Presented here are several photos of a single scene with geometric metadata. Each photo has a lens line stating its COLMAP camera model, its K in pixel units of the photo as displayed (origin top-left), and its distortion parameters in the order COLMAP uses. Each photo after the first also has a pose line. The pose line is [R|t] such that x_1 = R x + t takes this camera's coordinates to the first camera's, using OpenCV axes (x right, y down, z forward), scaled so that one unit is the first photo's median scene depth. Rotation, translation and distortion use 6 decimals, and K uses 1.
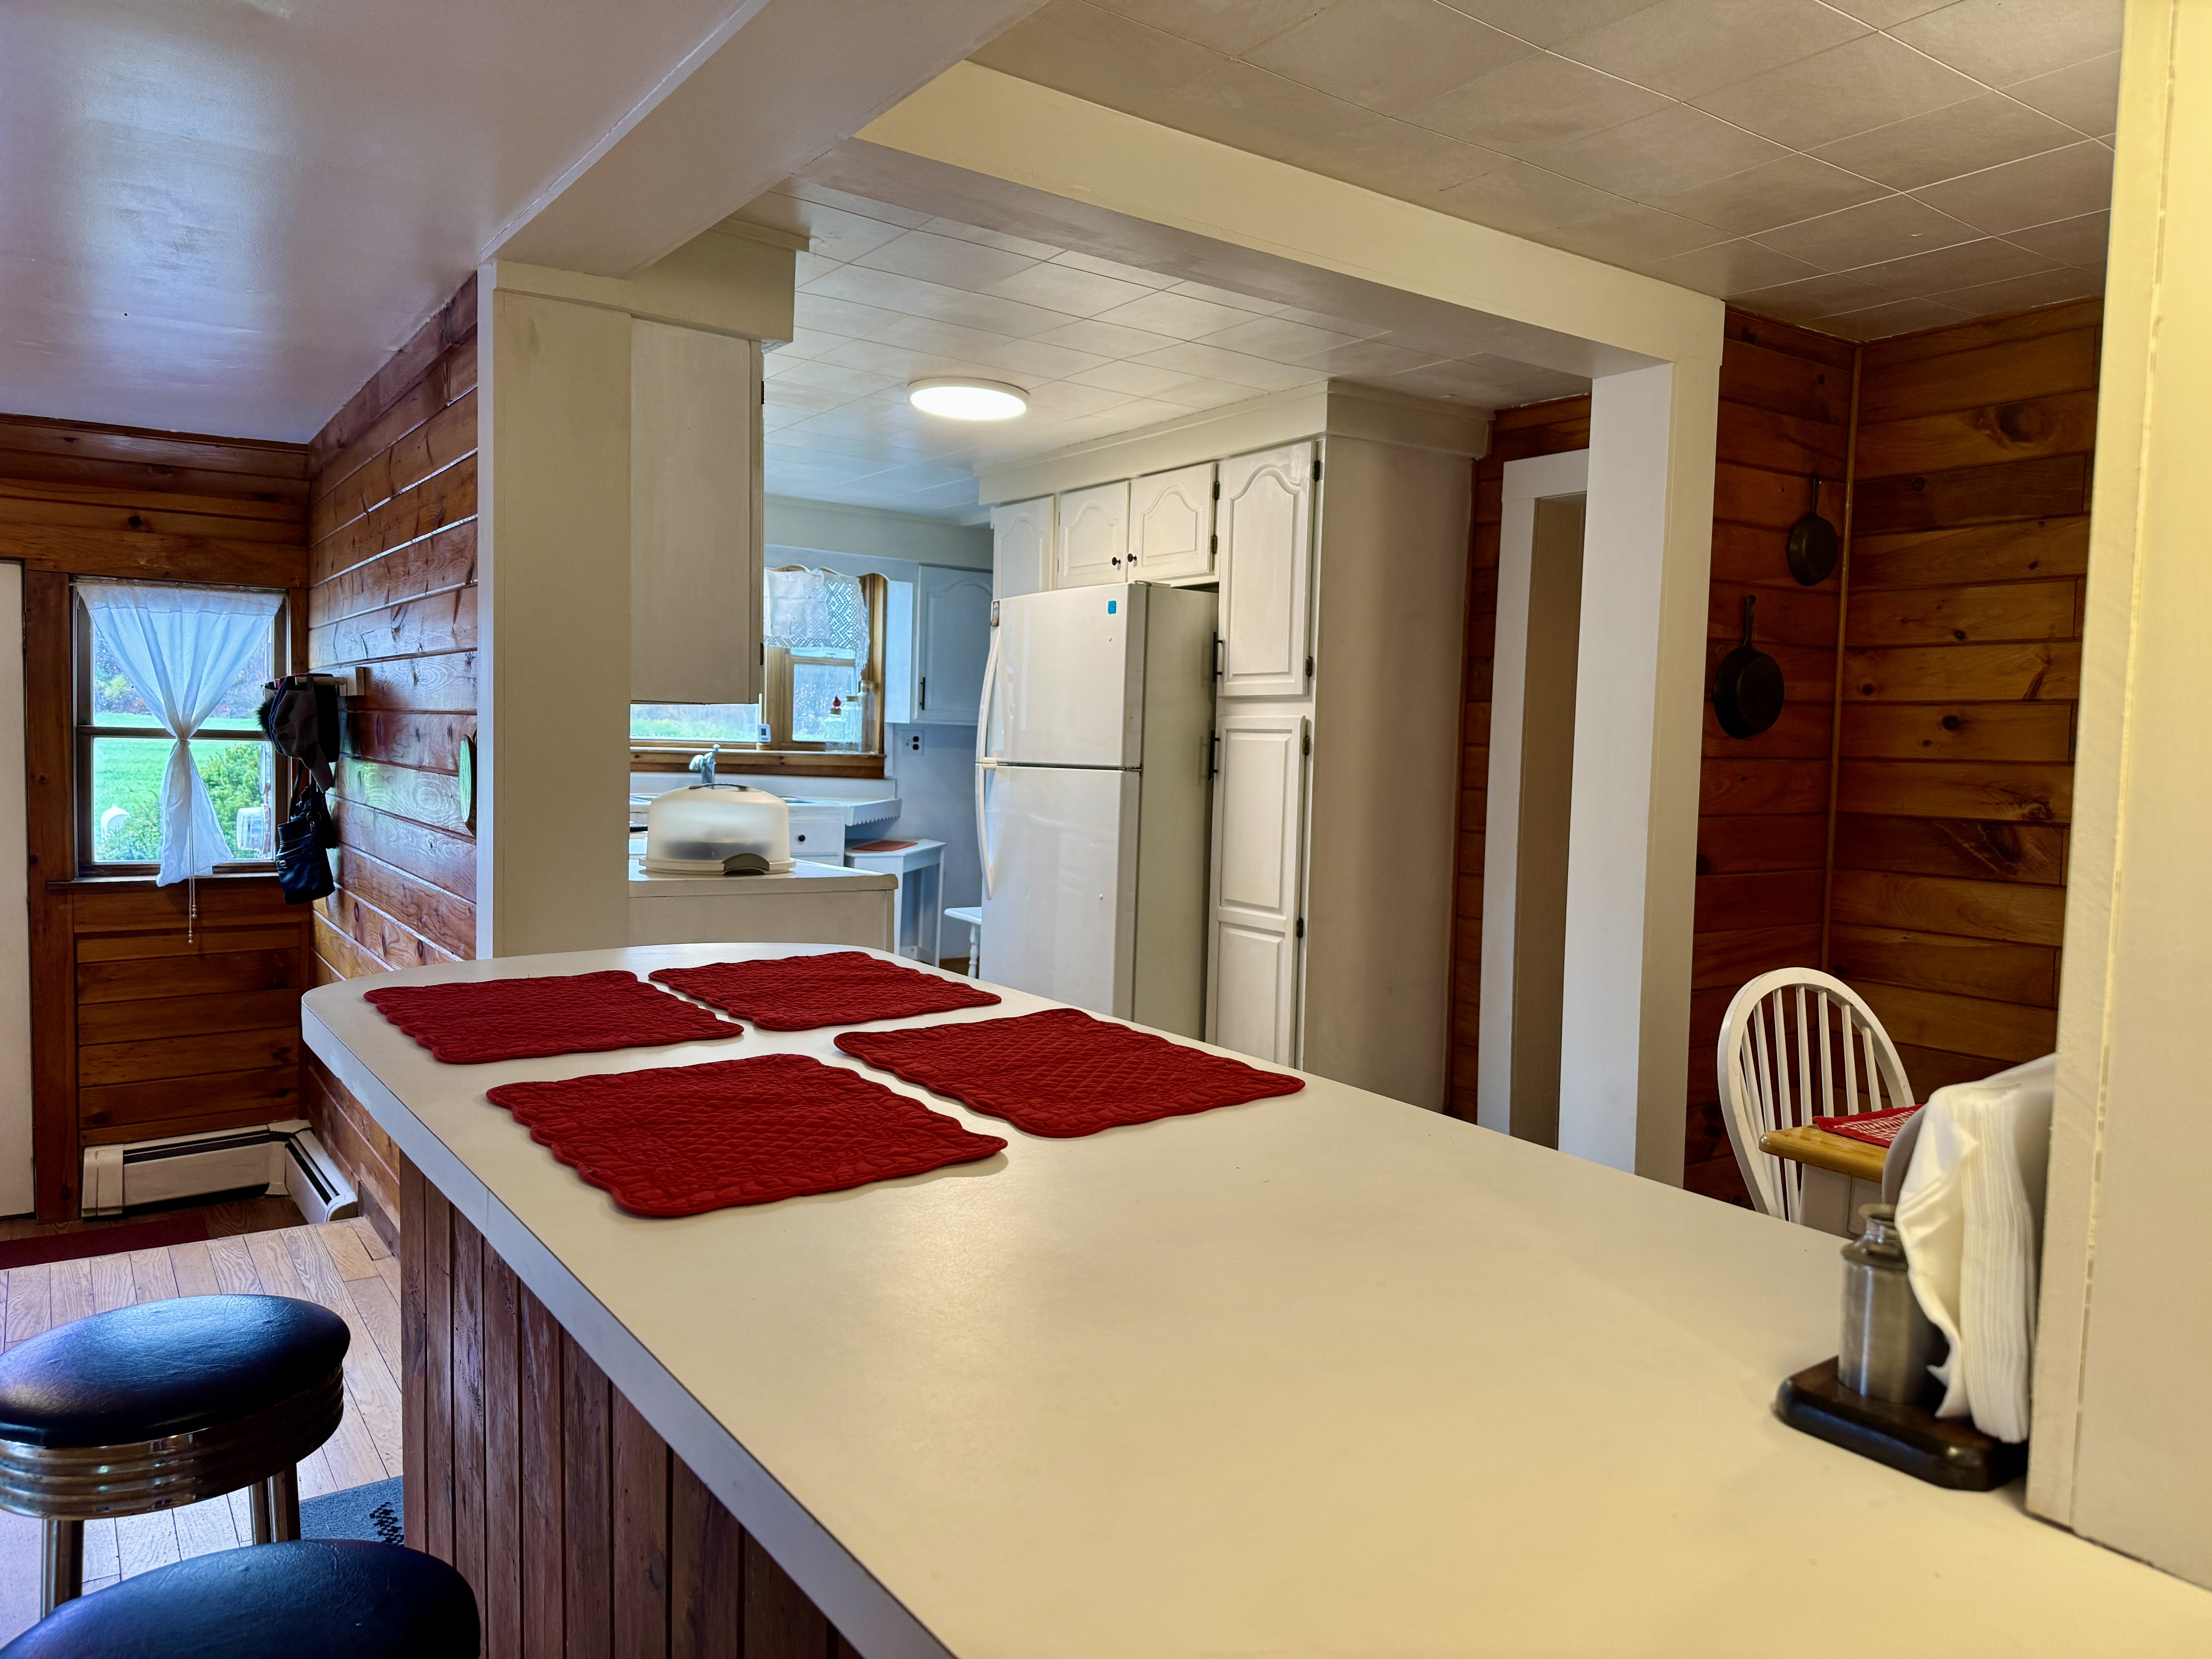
lens RADIAL K [[1554.5, 0, 1106.0], [0, 1554.5, 829.5], [0, 0, 1]] dist [0.091910, -0.136483]
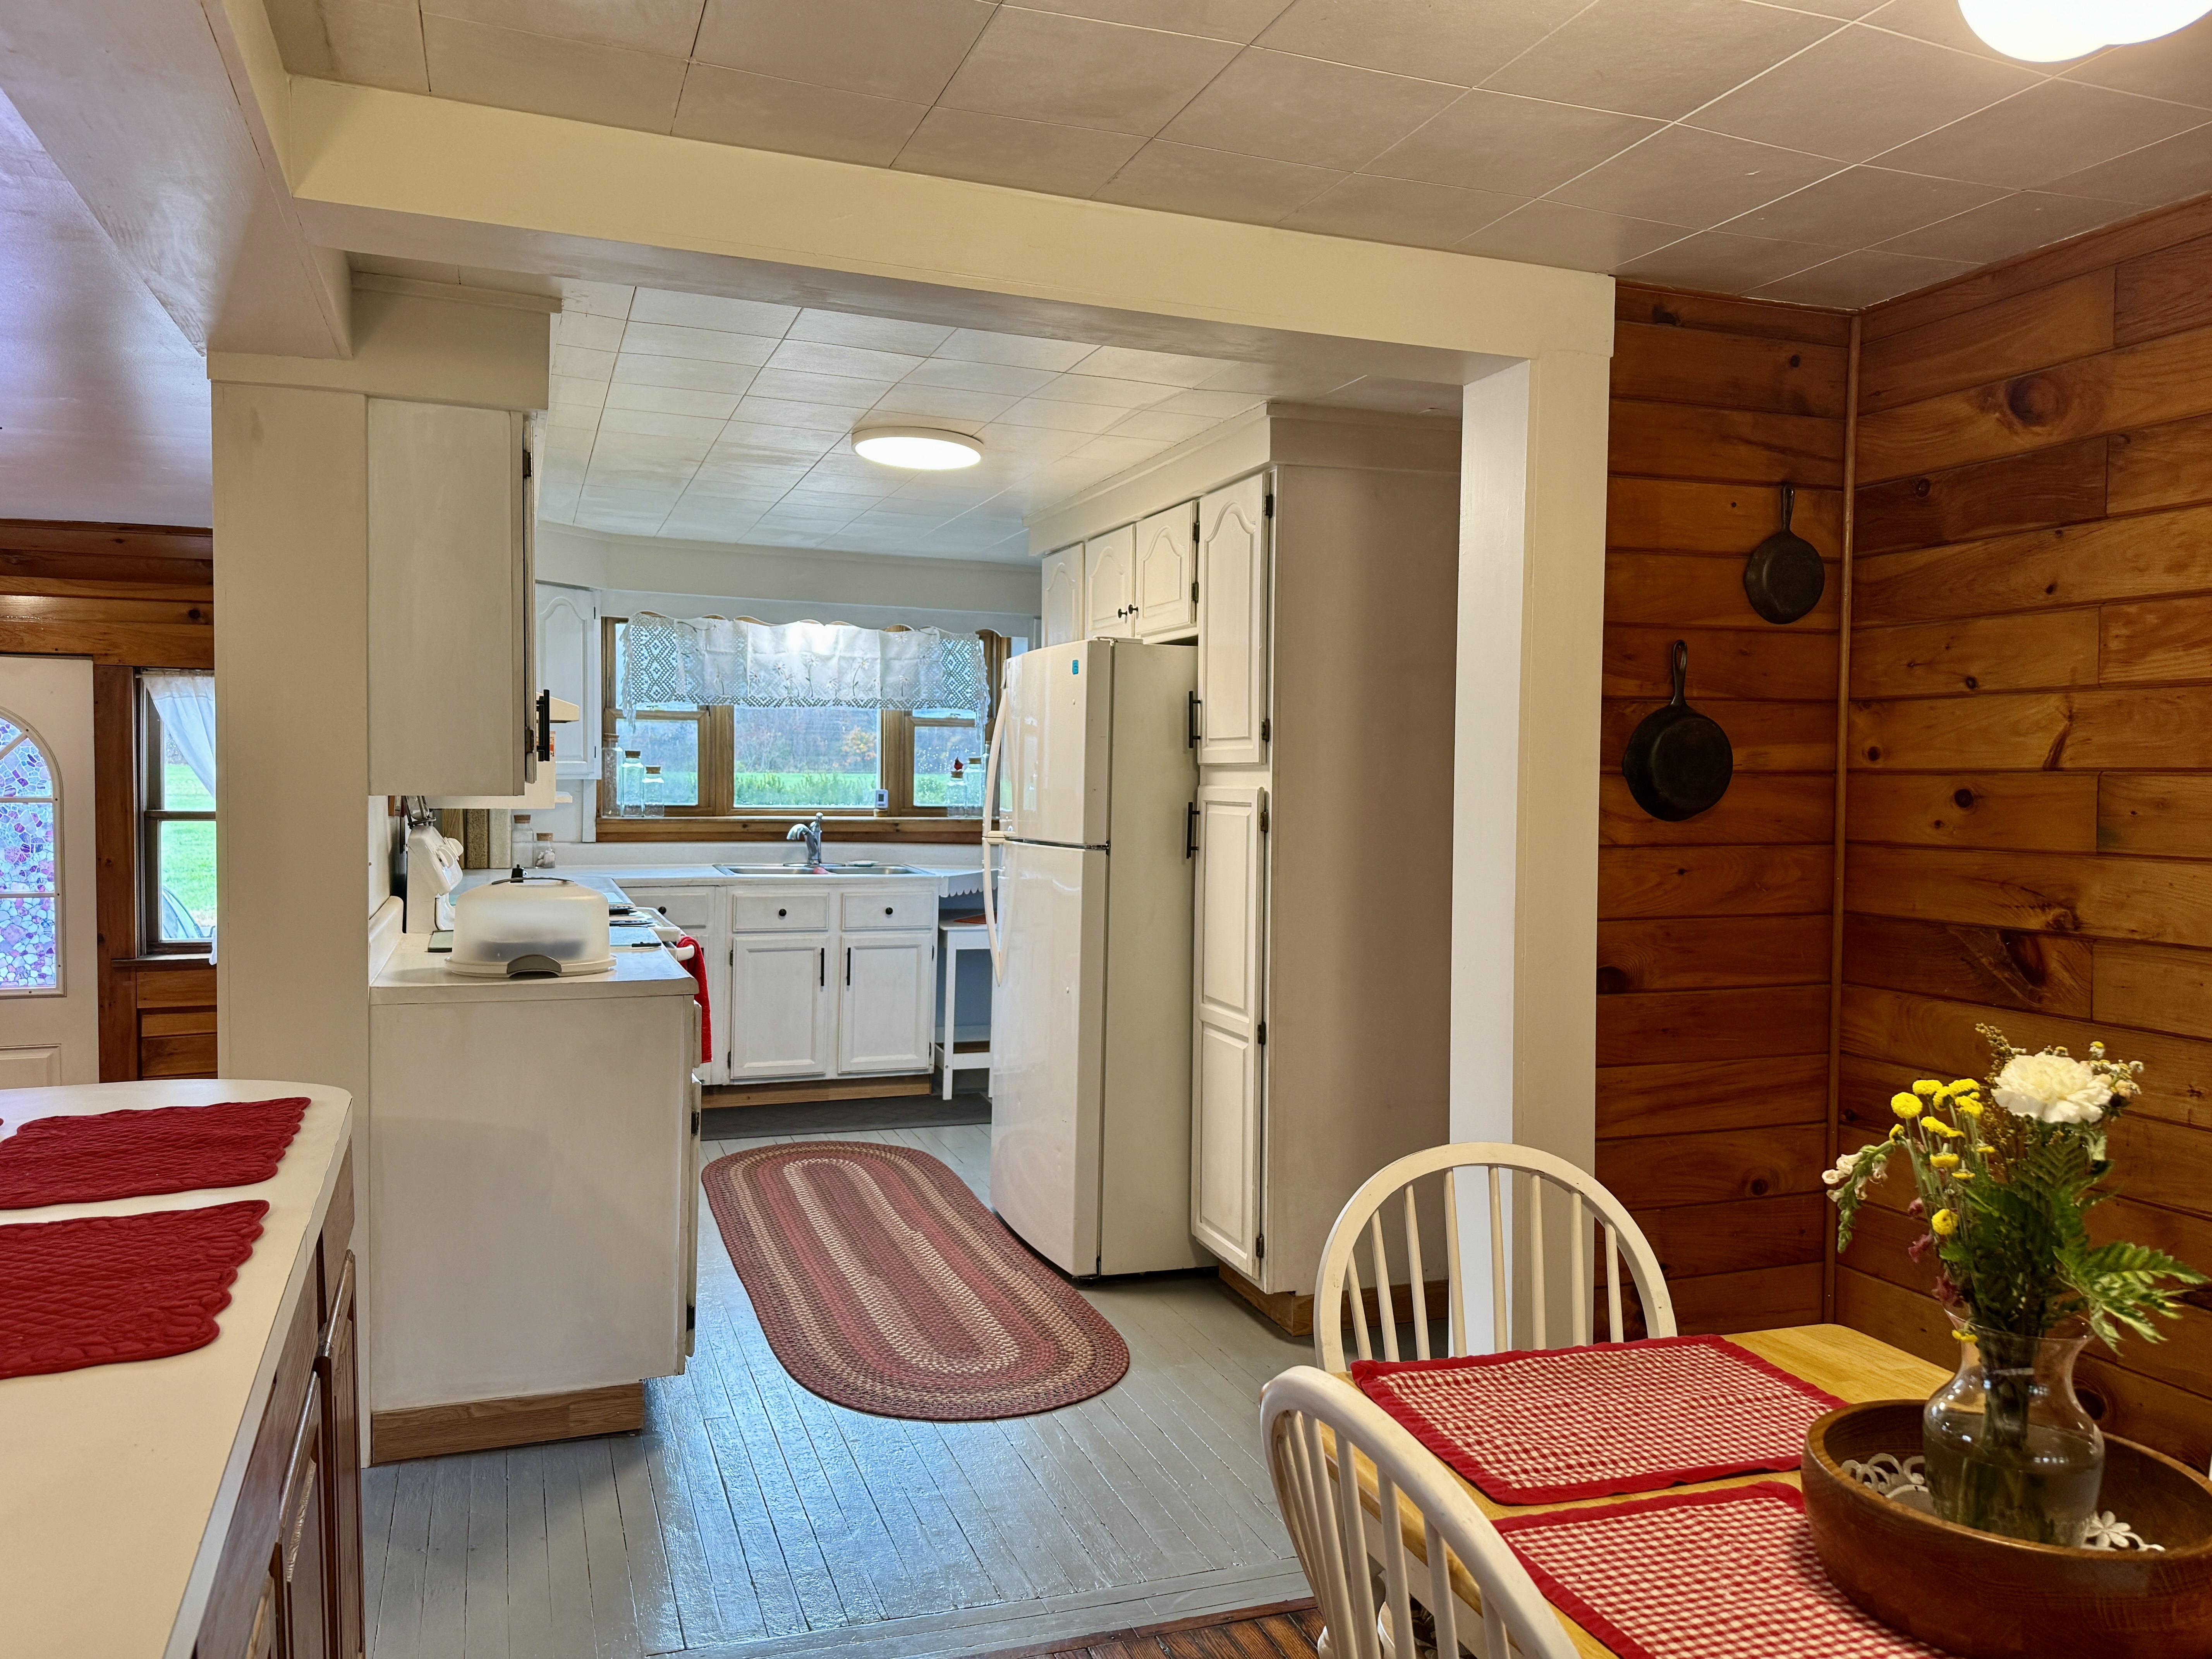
lens RADIAL K [[1623.1, 0, 1106.0], [0, 1623.1, 829.5], [0, 0, 1]] dist [0.098792, -0.156925]
pose [[0.968532, -0.007522, -0.248776, 0.320725], [0.000730, 0.999625, -0.027382, -0.029987], [0.248889, 0.026338, 0.968174, 0.126102]]
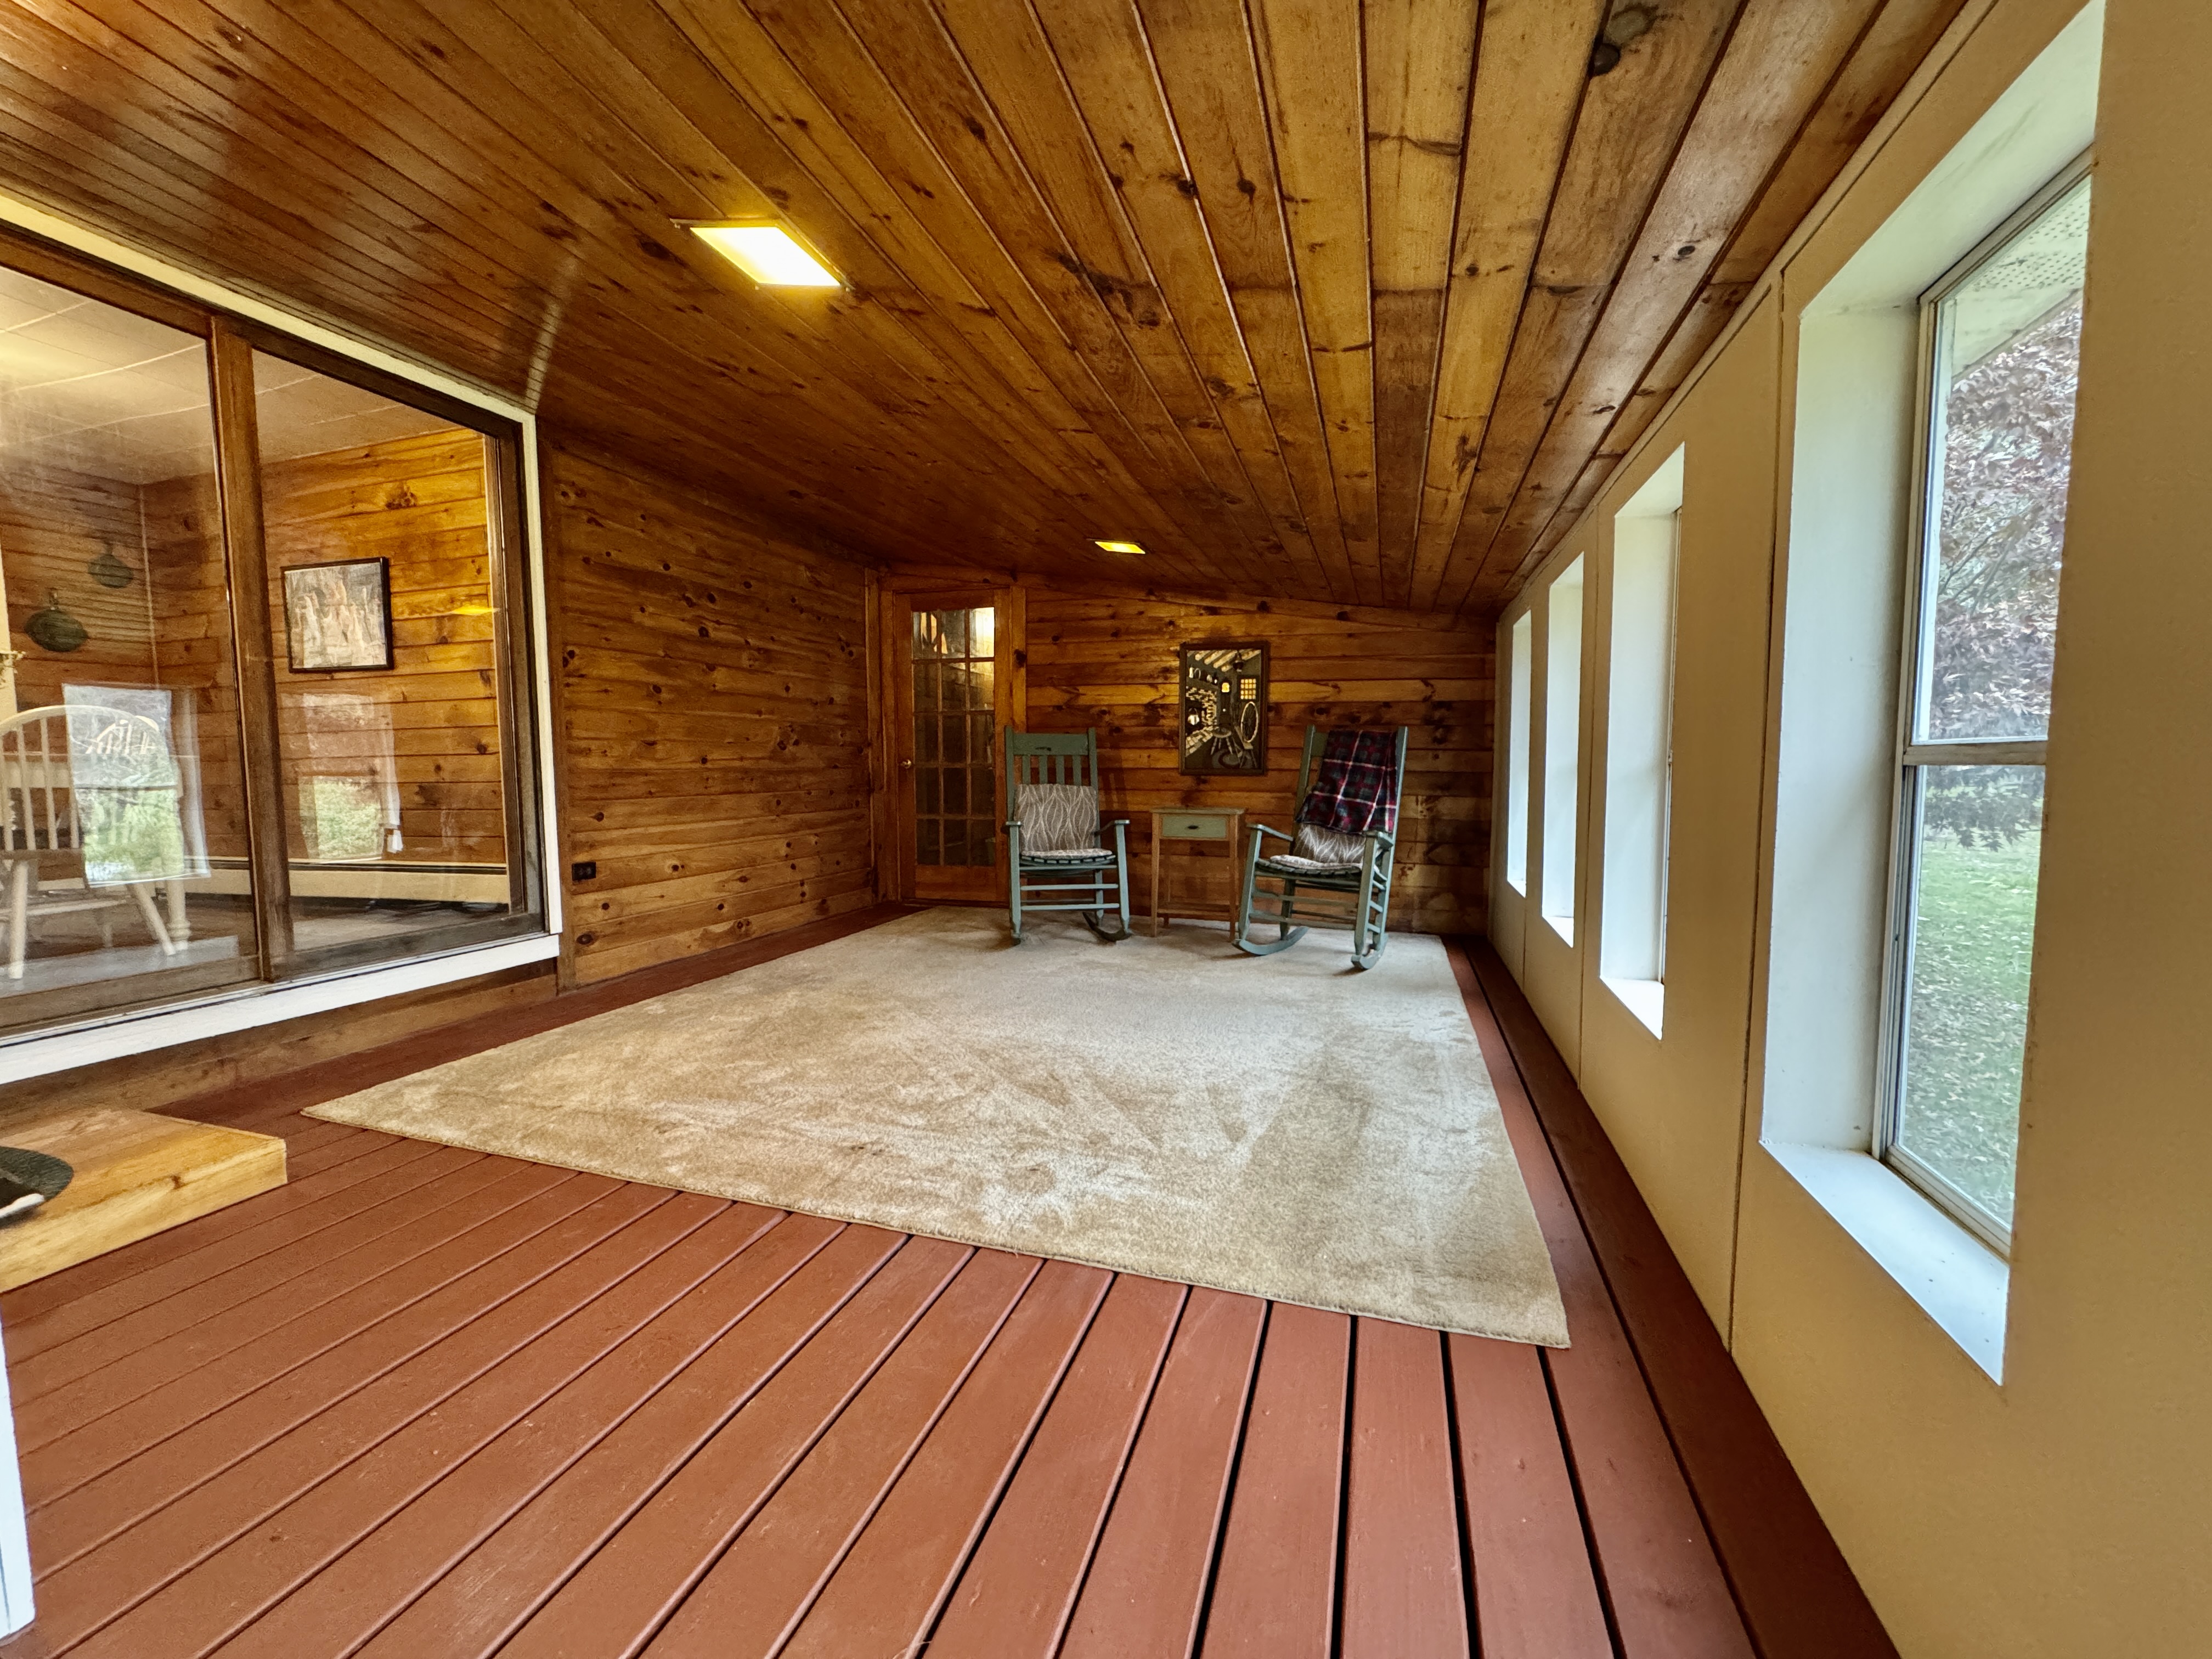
lens RADIAL K [[885.2, 0, 1106.0], [0, 885.2, 829.5], [0, 0, 1]] dist [0.000279, -0.000010]
pose [[0.791295, -0.078287, 0.606401, 0.774412], [0.061343, 0.996930, 0.048658, 0.220050], [-0.608349, -0.001305, 0.793669, -0.895114]]
